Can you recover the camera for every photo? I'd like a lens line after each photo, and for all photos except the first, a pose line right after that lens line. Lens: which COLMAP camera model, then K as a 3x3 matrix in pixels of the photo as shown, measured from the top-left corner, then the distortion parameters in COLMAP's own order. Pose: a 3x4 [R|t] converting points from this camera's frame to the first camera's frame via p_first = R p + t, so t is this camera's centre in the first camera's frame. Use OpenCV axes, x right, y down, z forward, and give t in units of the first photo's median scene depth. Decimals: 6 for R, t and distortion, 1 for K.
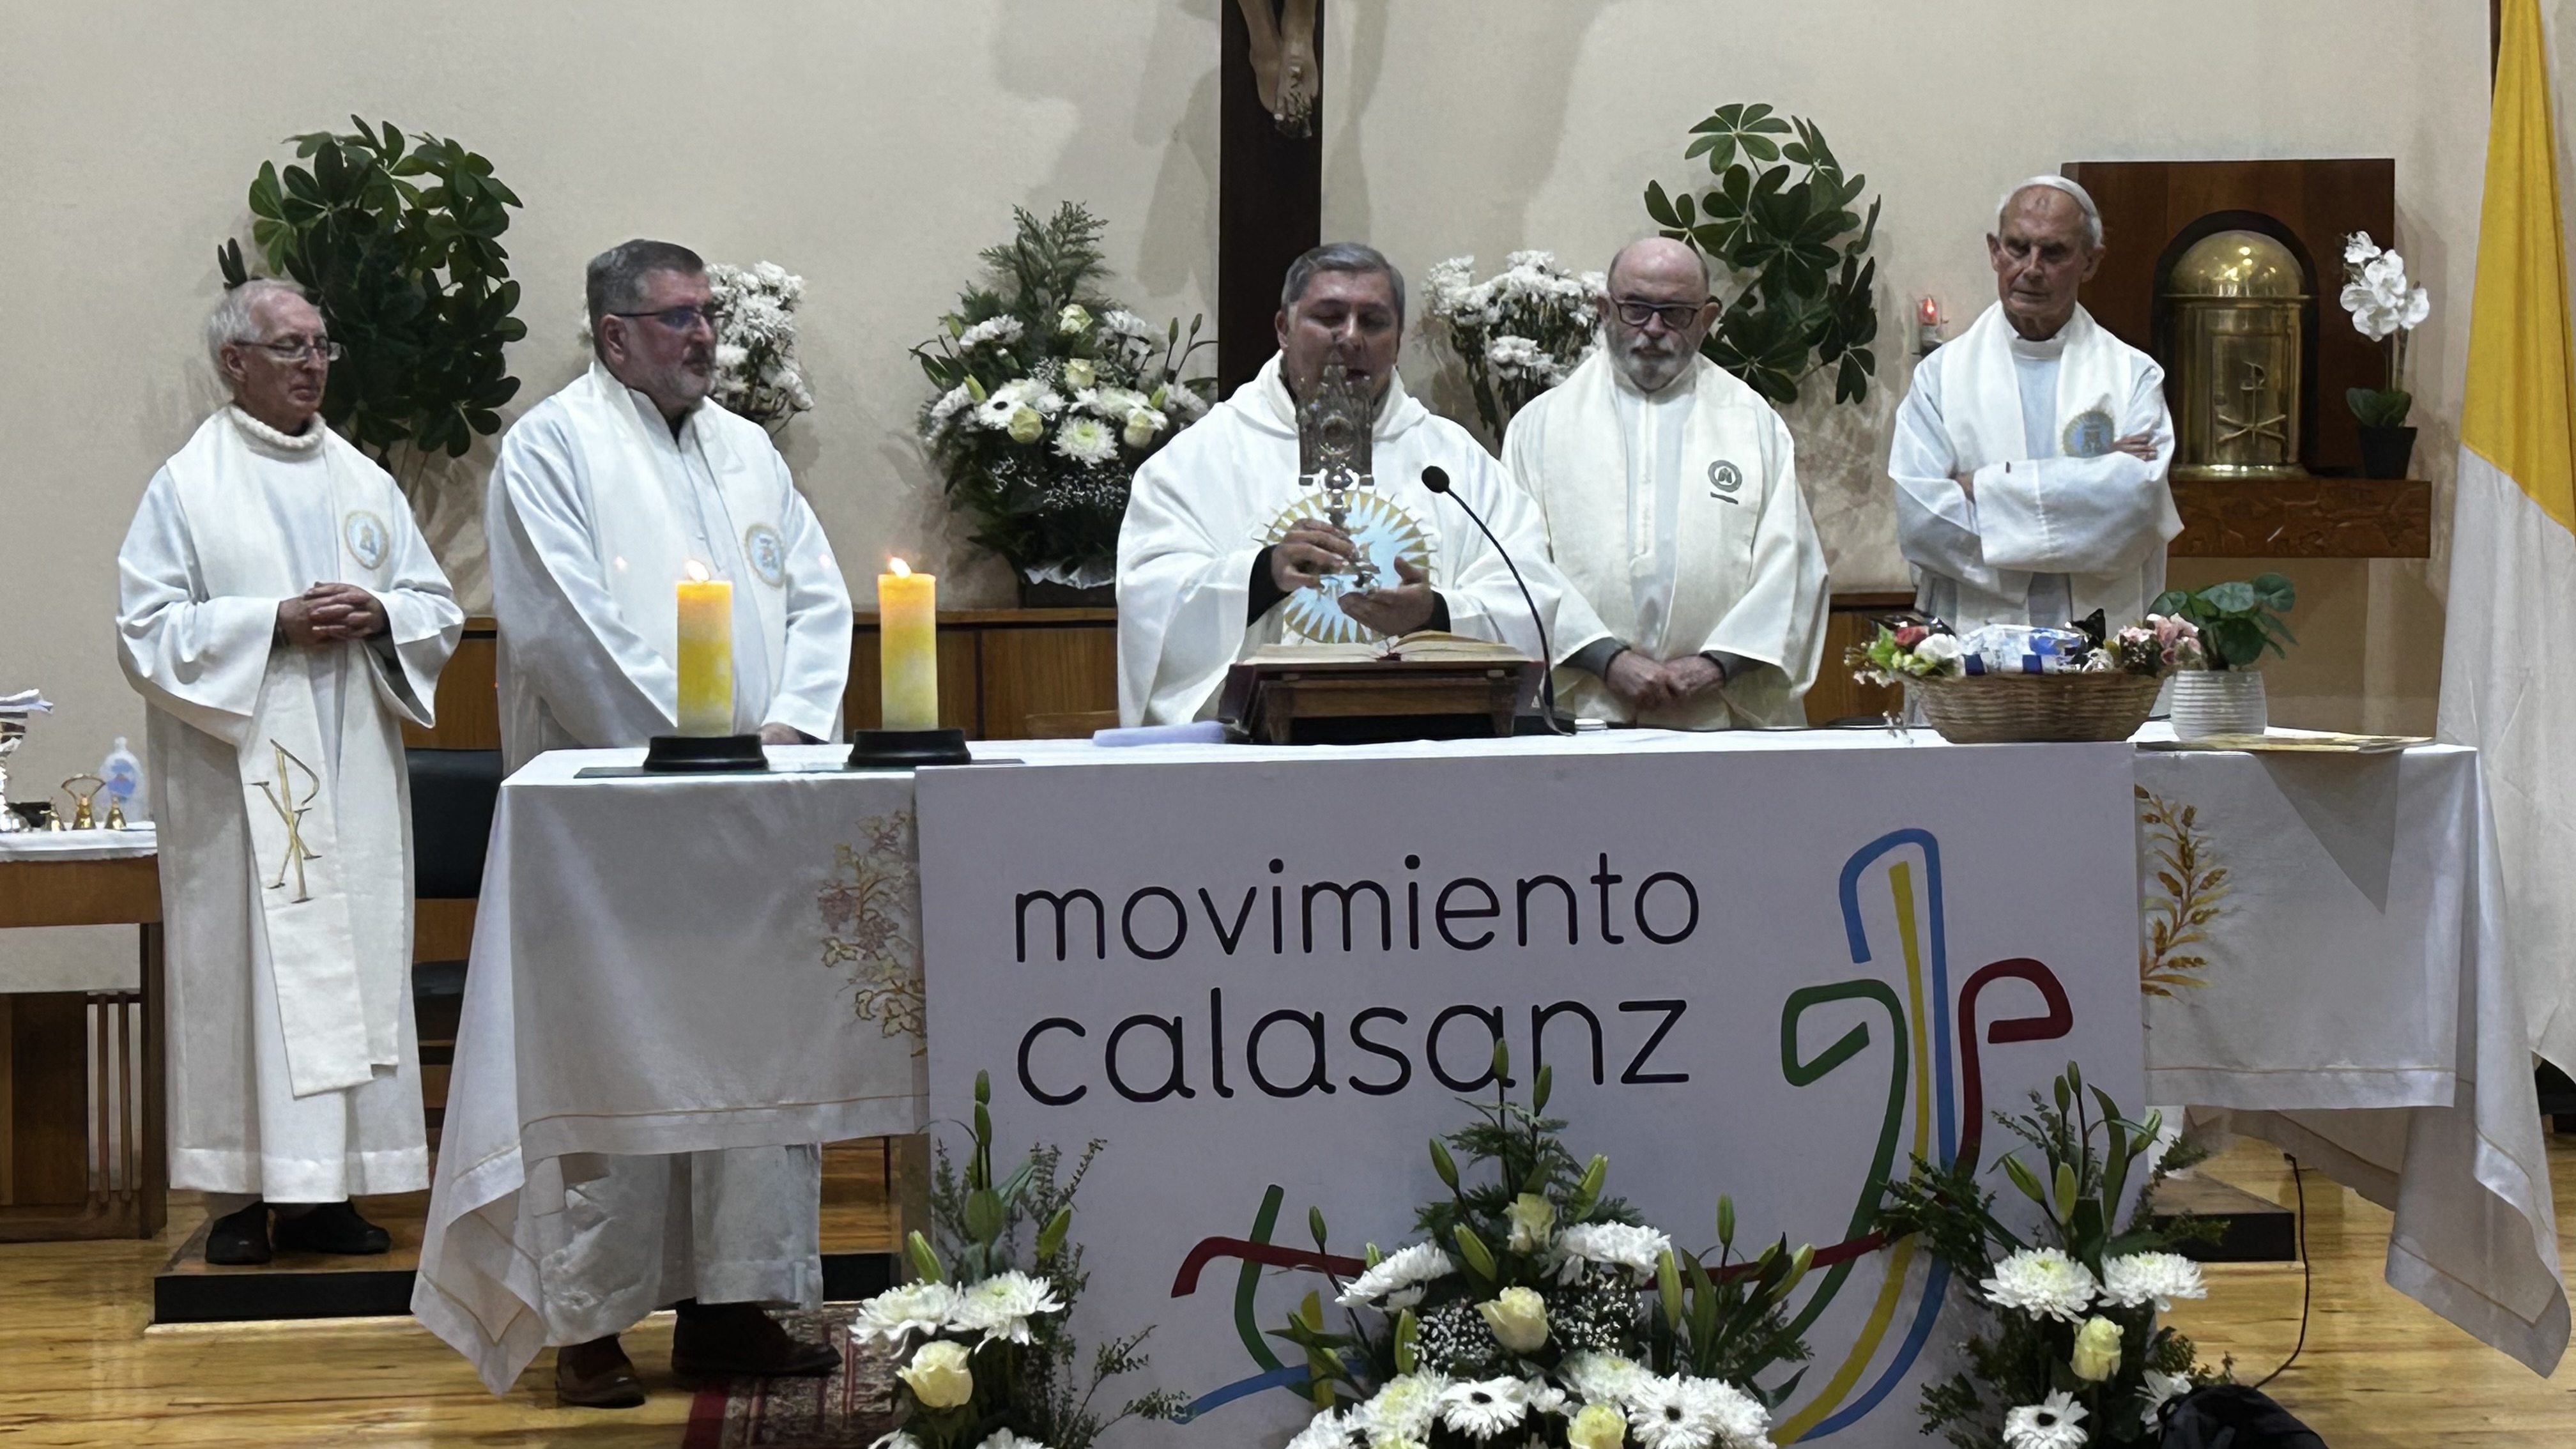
lens RADIAL K [[5413.5, 0, 1309.4], [0, 5413.5, 649.2], [0, 0, 1]] dist [0.127894, 0.000000]
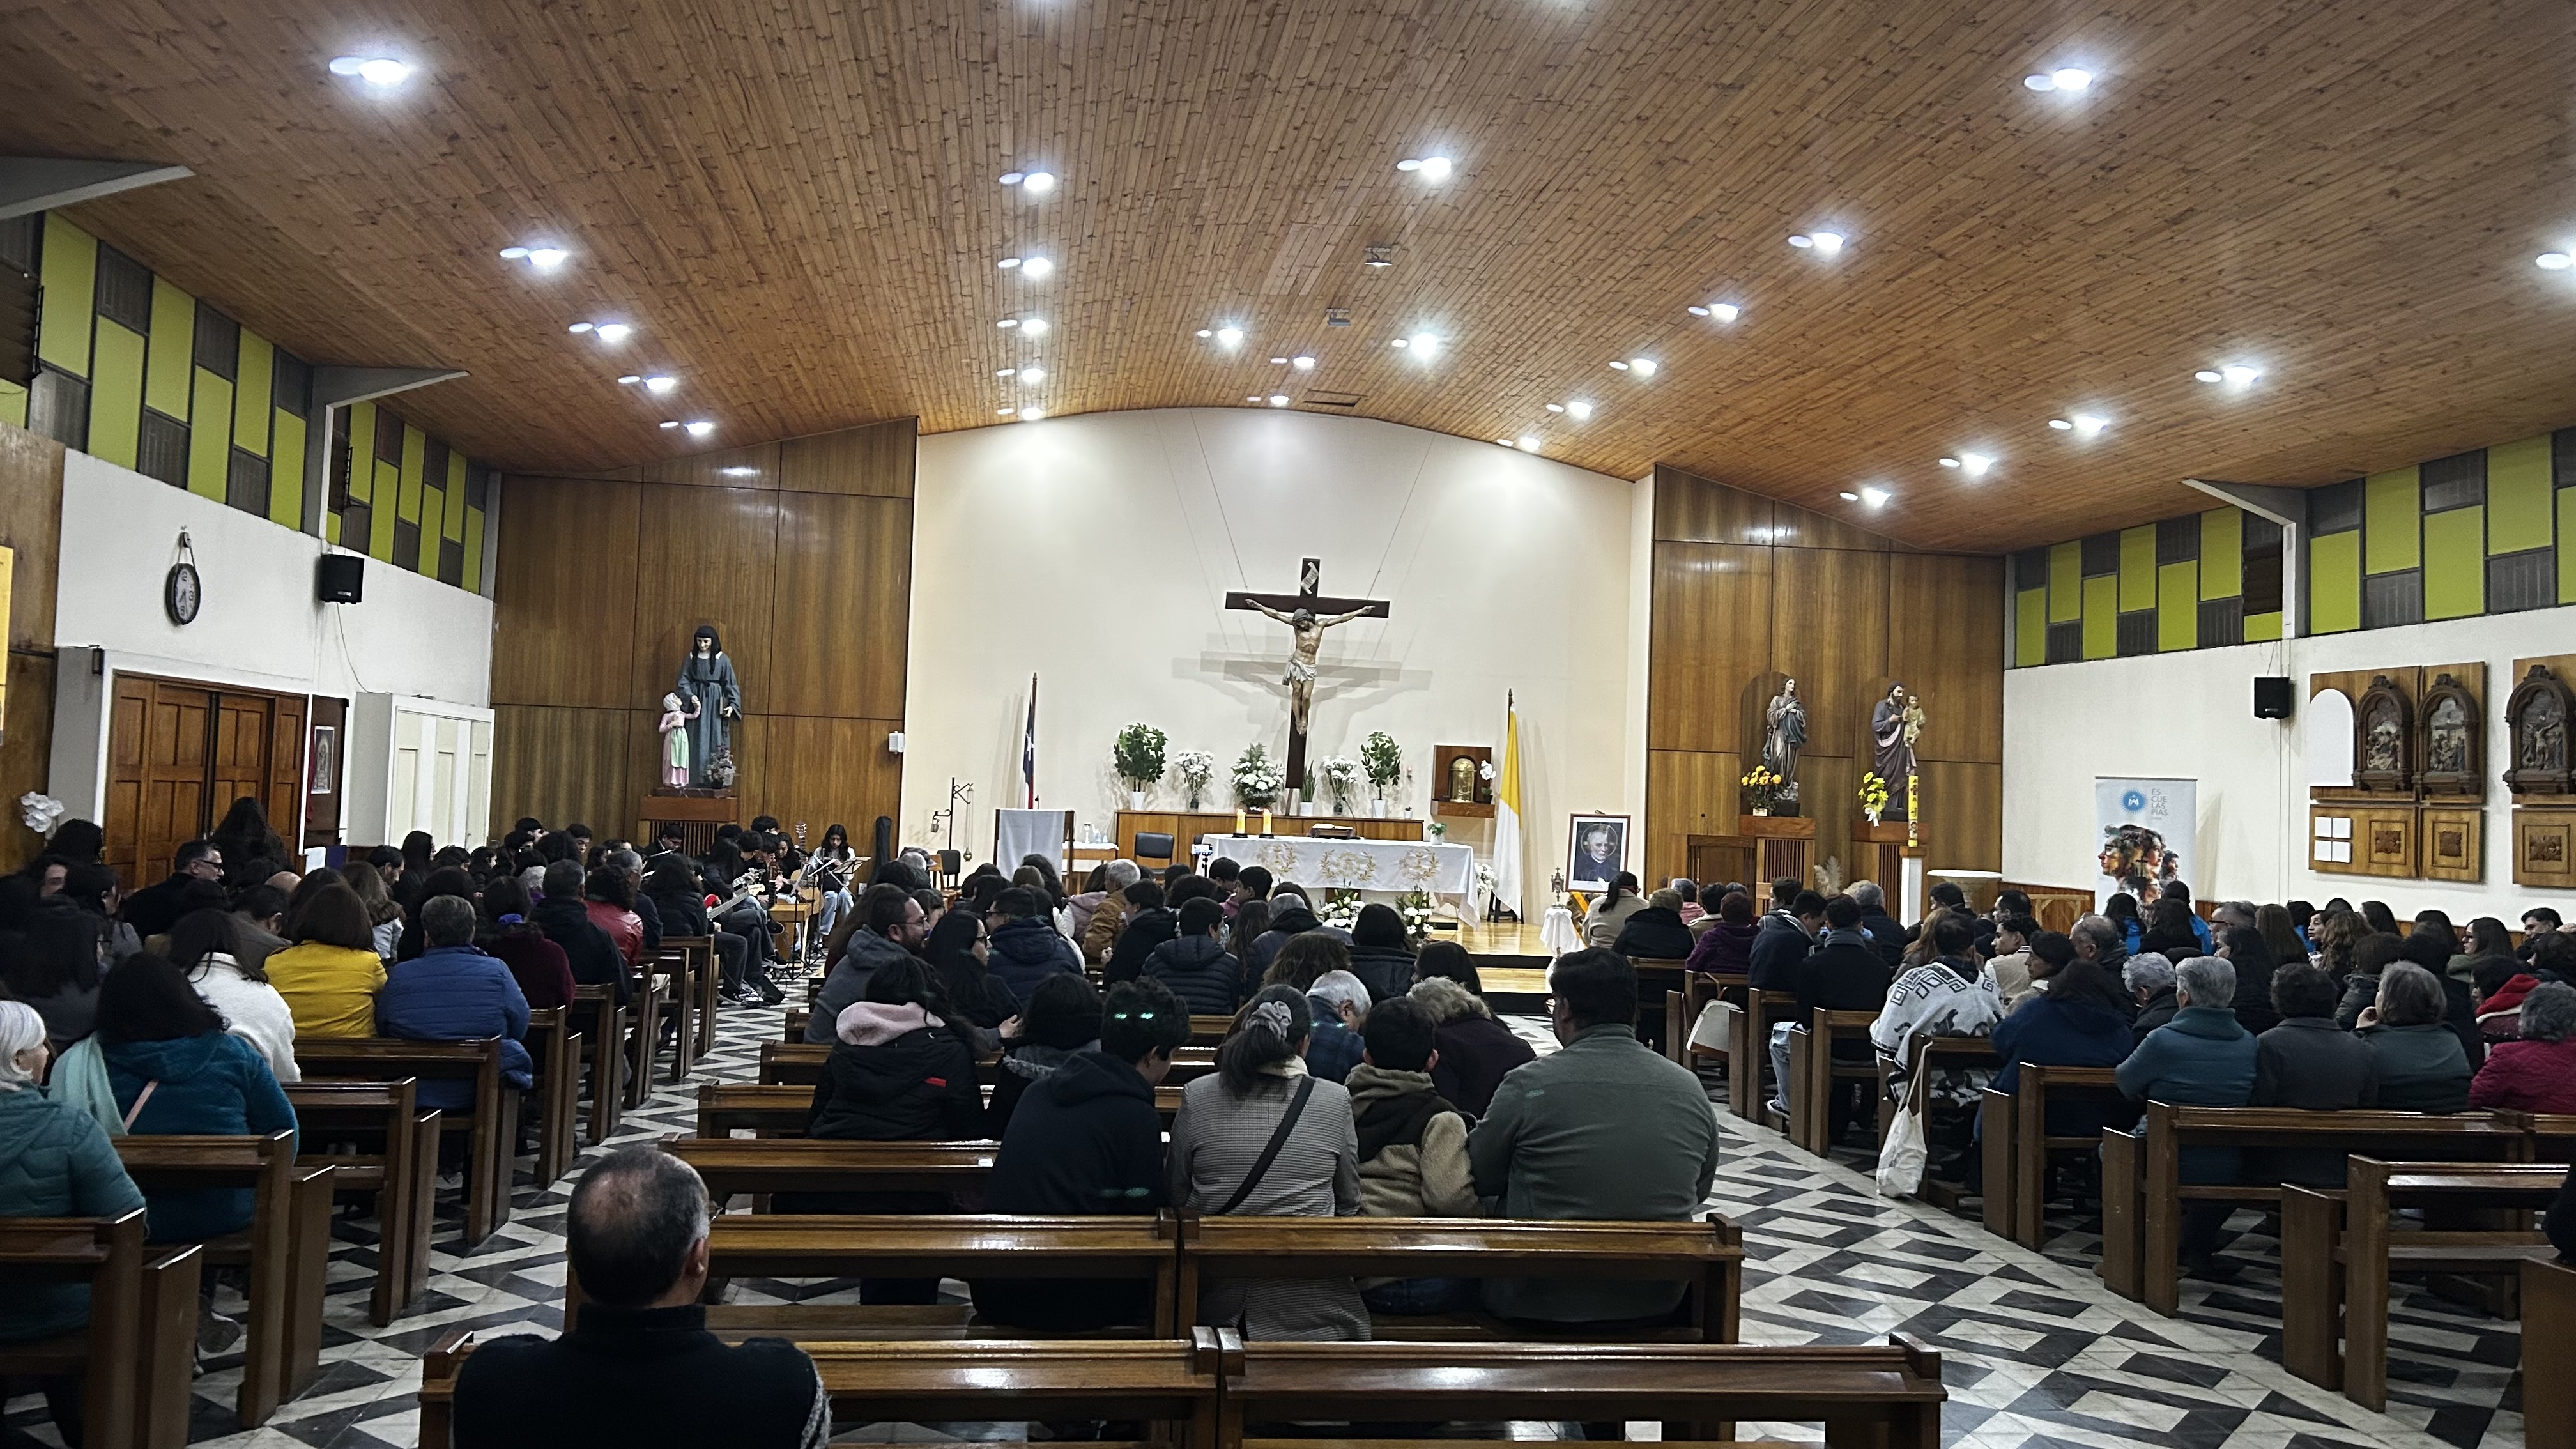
lens RADIAL K [[1958.3, 0, 1289.3], [0, 1958.3, 707.7], [0, 0, 1]] dist [0.081320, -0.034991]
pose [[0.997699, 0.054444, 0.040413, -0.100402], [-0.052088, 0.997002, -0.057222, -0.004000], [-0.043407, 0.054985, 0.997543, -1.070949]]
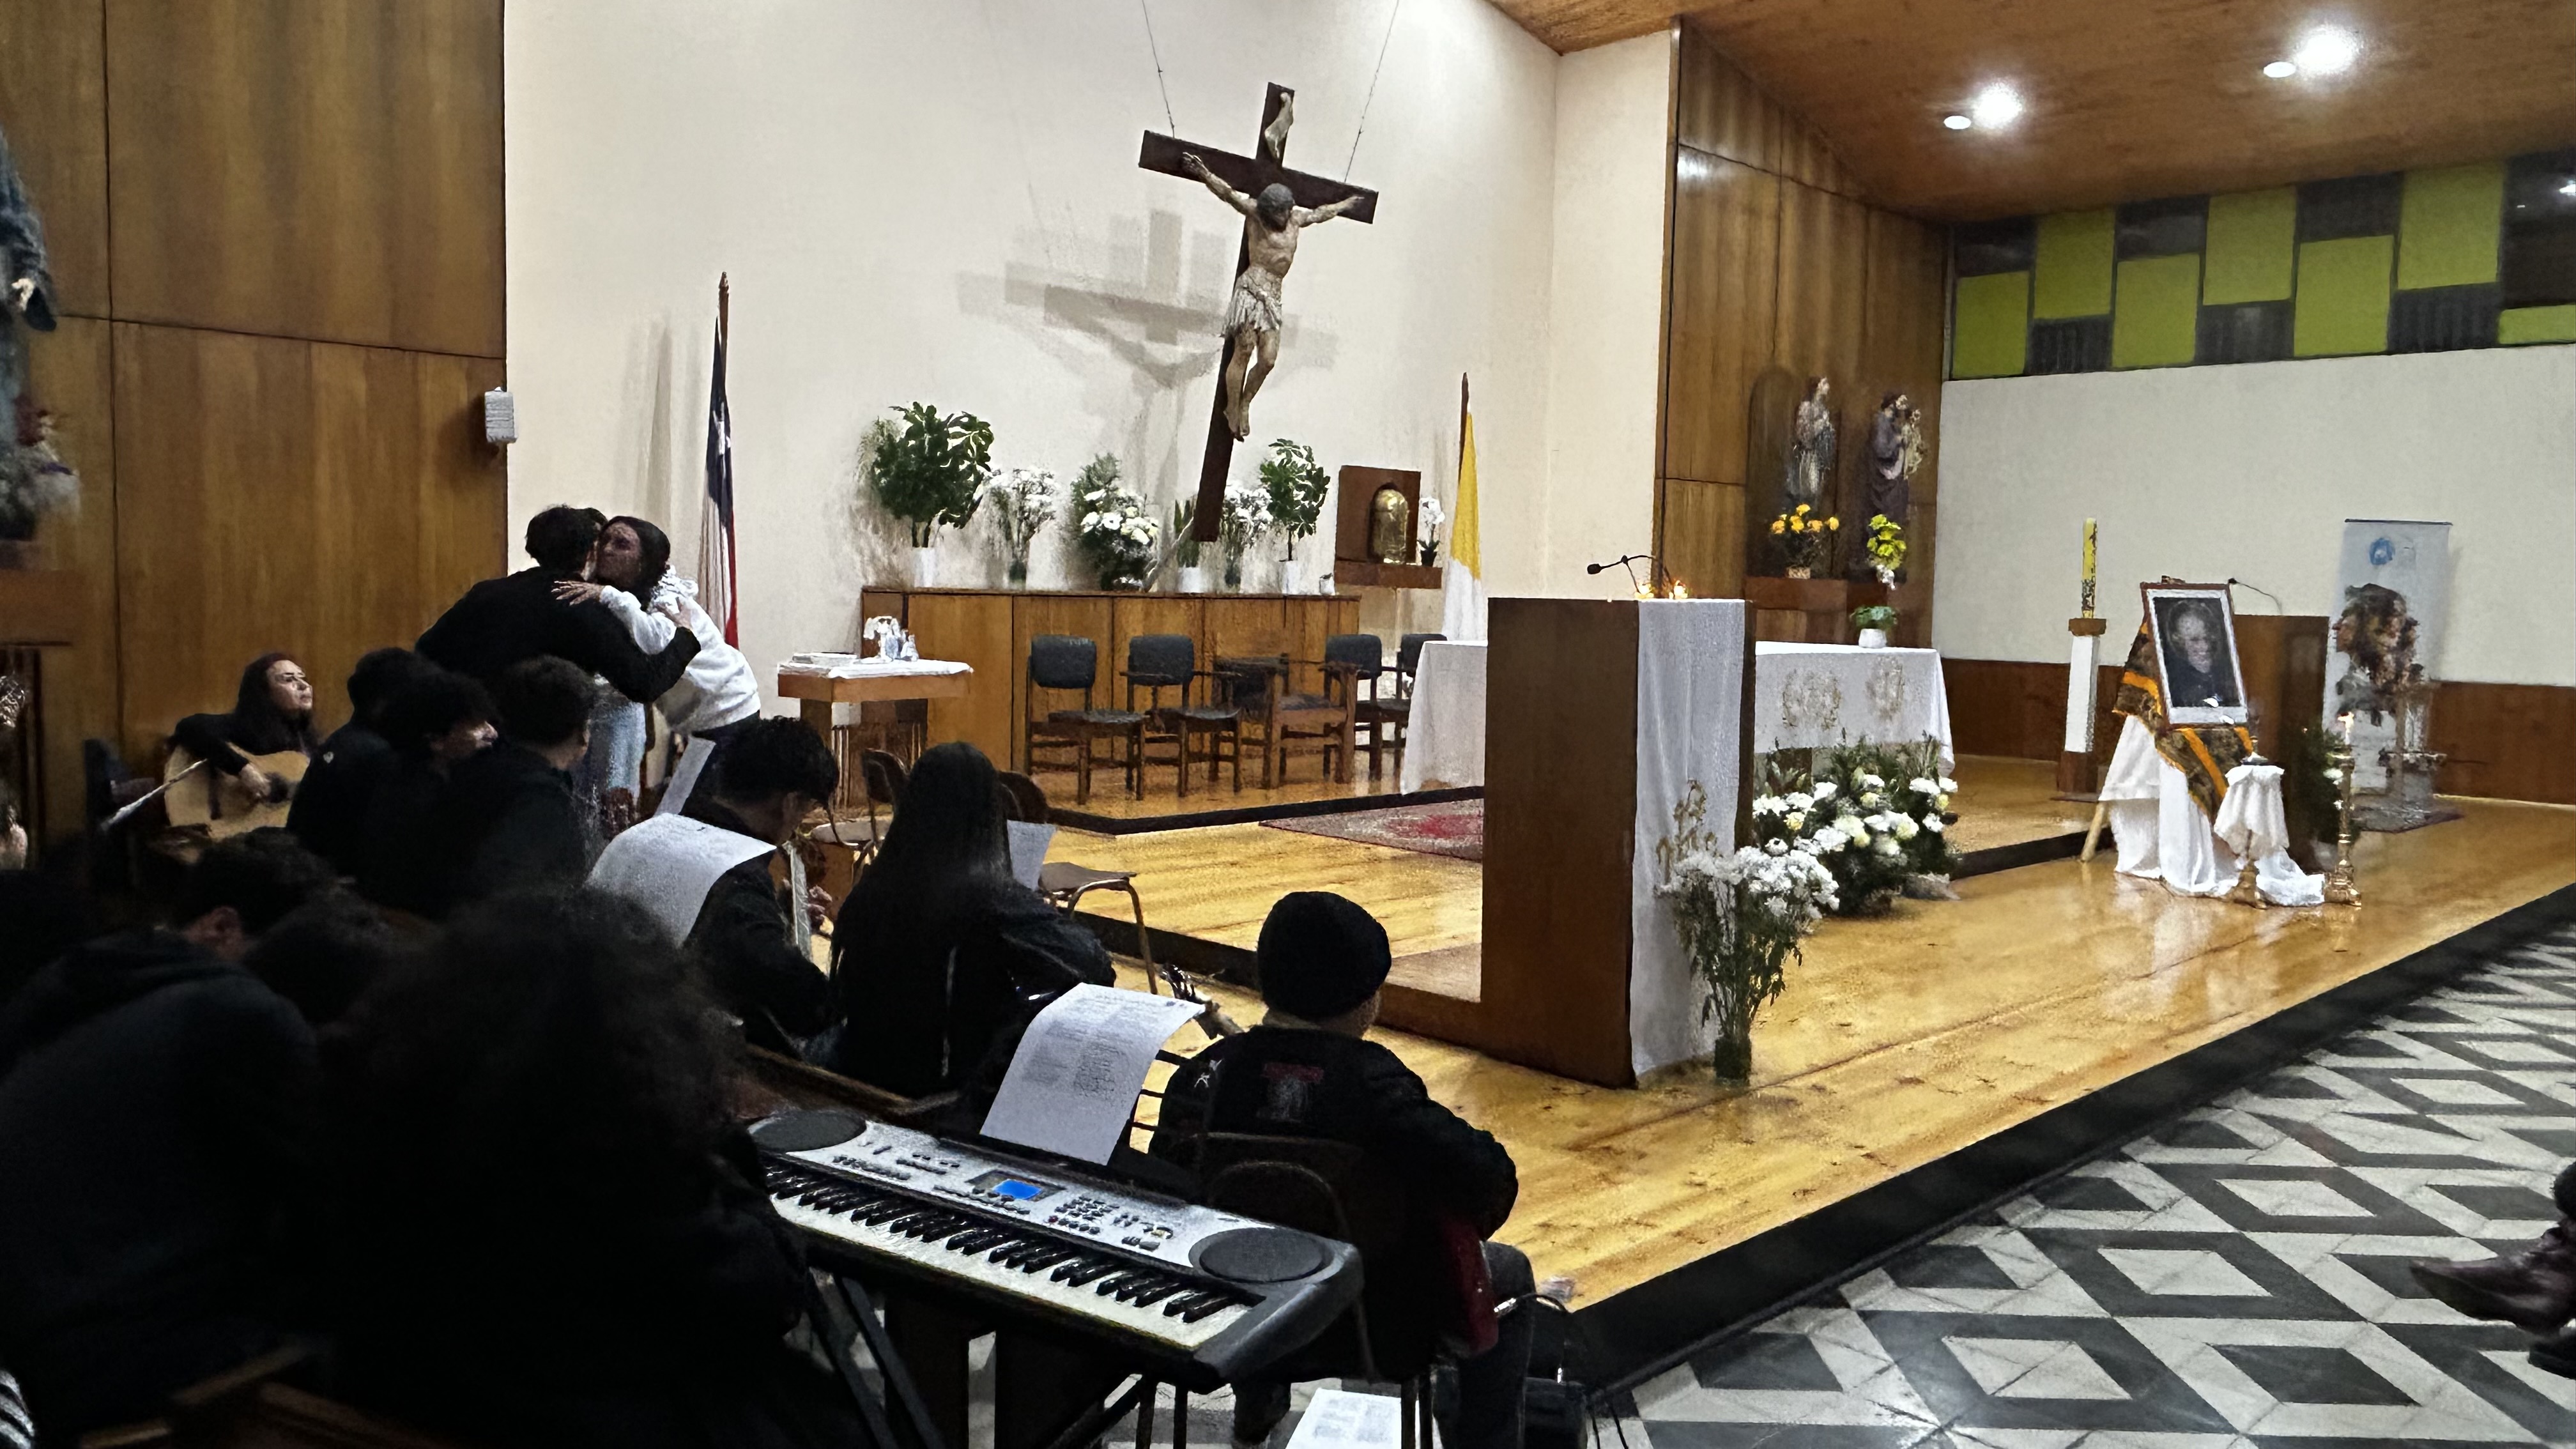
lens RADIAL K [[1830.0, 0, 1294.6], [0, 1830.0, 722.5], [0, 0, 1]] dist [0.011532, -0.027187]
pose [[0.776548, -0.011056, 0.629961, -0.610019], [-0.029433, 0.998118, 0.053798, 0.007755], [-0.629371, -0.060318, 0.774761, 0.160240]]
